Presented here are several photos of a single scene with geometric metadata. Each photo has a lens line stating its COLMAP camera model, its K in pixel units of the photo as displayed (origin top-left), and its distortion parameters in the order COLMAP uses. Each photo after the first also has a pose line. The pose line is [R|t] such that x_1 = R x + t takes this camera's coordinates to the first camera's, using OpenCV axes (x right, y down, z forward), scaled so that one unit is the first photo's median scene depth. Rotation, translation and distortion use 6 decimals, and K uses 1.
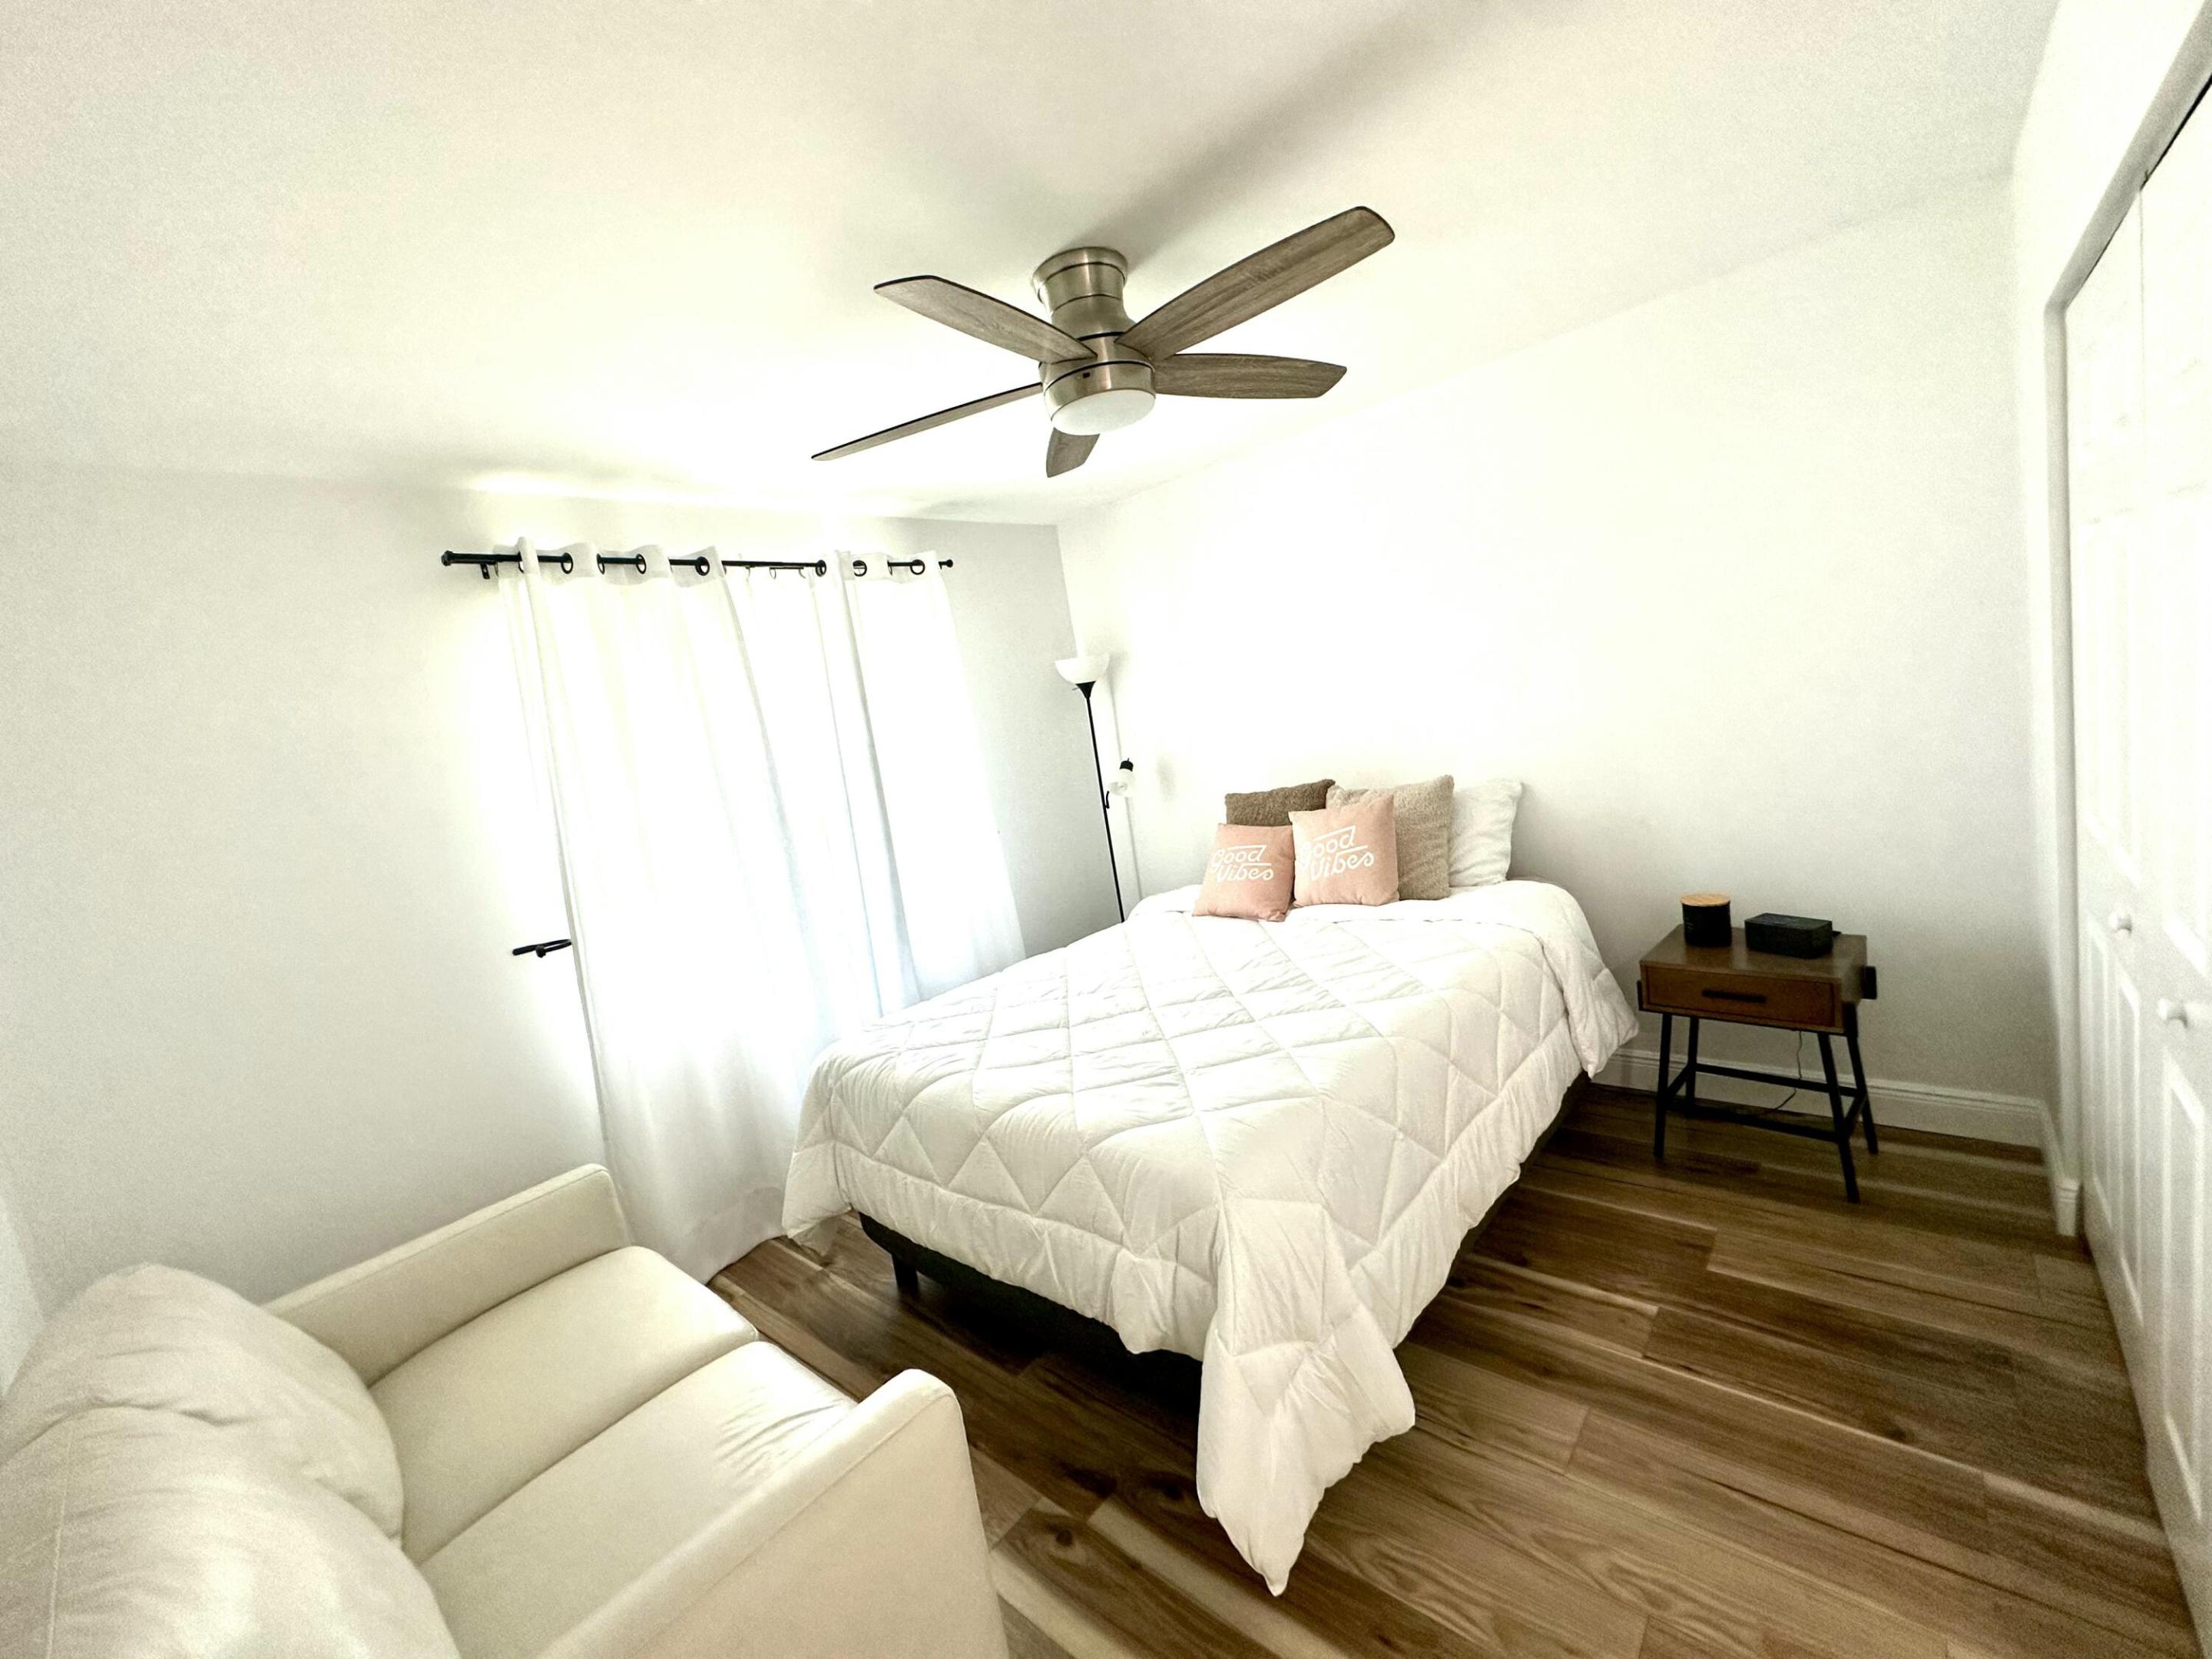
lens RADIAL K [[883.9, 0, 1099.3], [0, 883.9, 838.6], [0, 0, 1]] dist [-0.005042, 0.001089]
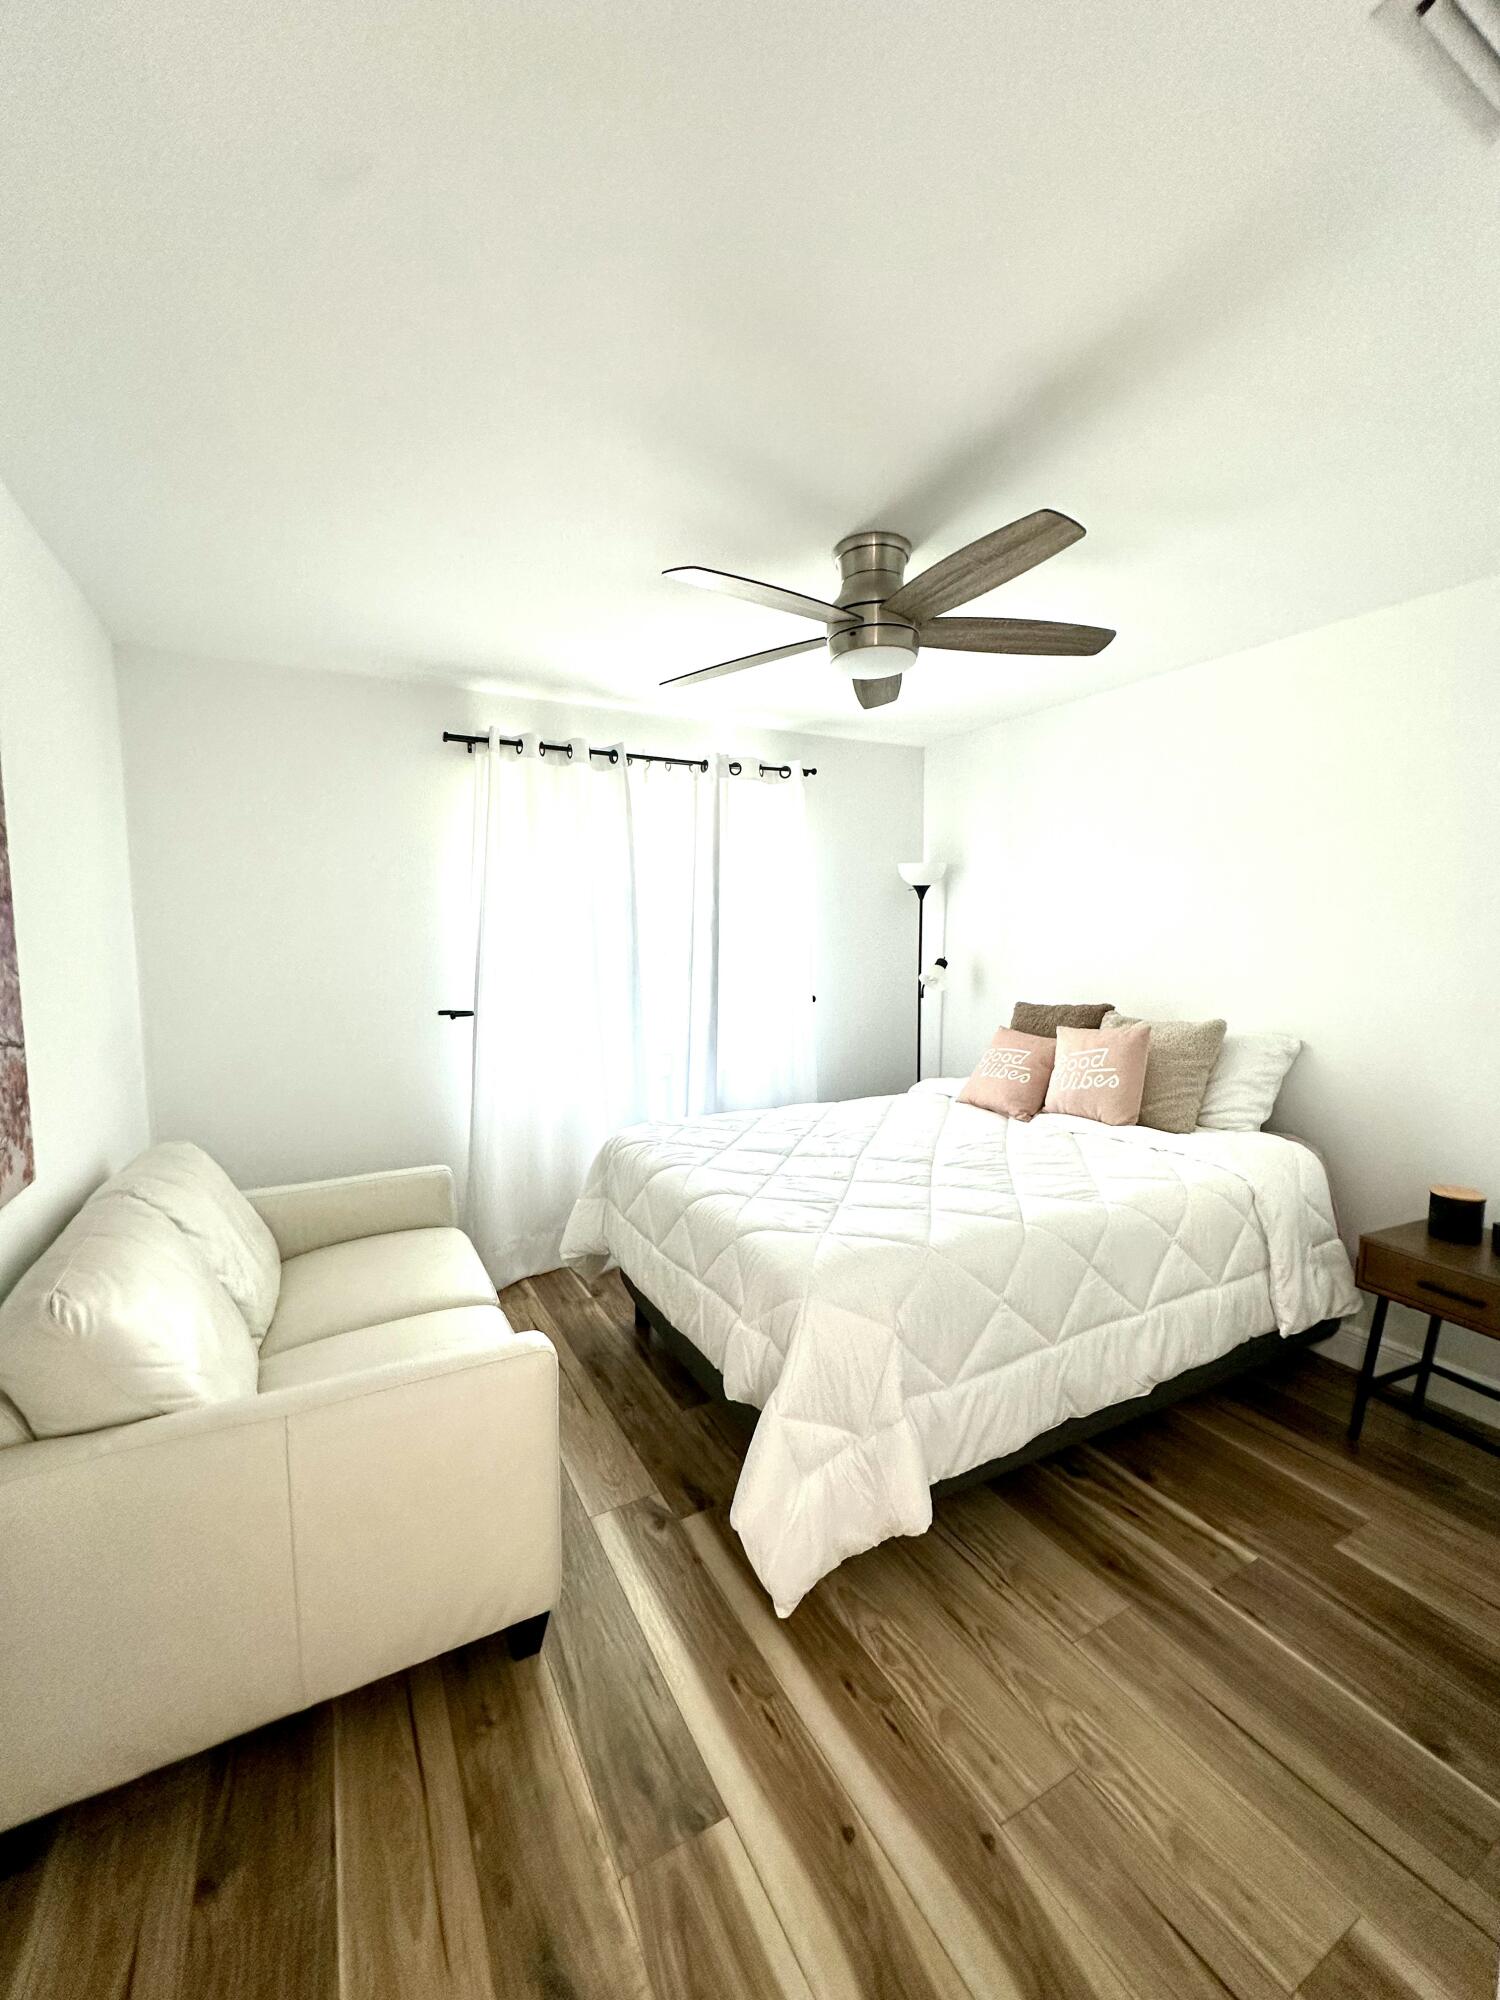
lens RADIAL K [[799.1, 0, 743.8], [0, 799.1, 1009.3], [0, 0, 1]] dist [-0.005042, 0.001089]
pose [[0.929310, 0.186011, -0.319035, 0.249139], [-0.188901, 0.981746, 0.022153, 0.001245], [0.317332, 0.039680, 0.947484, -0.082344]]
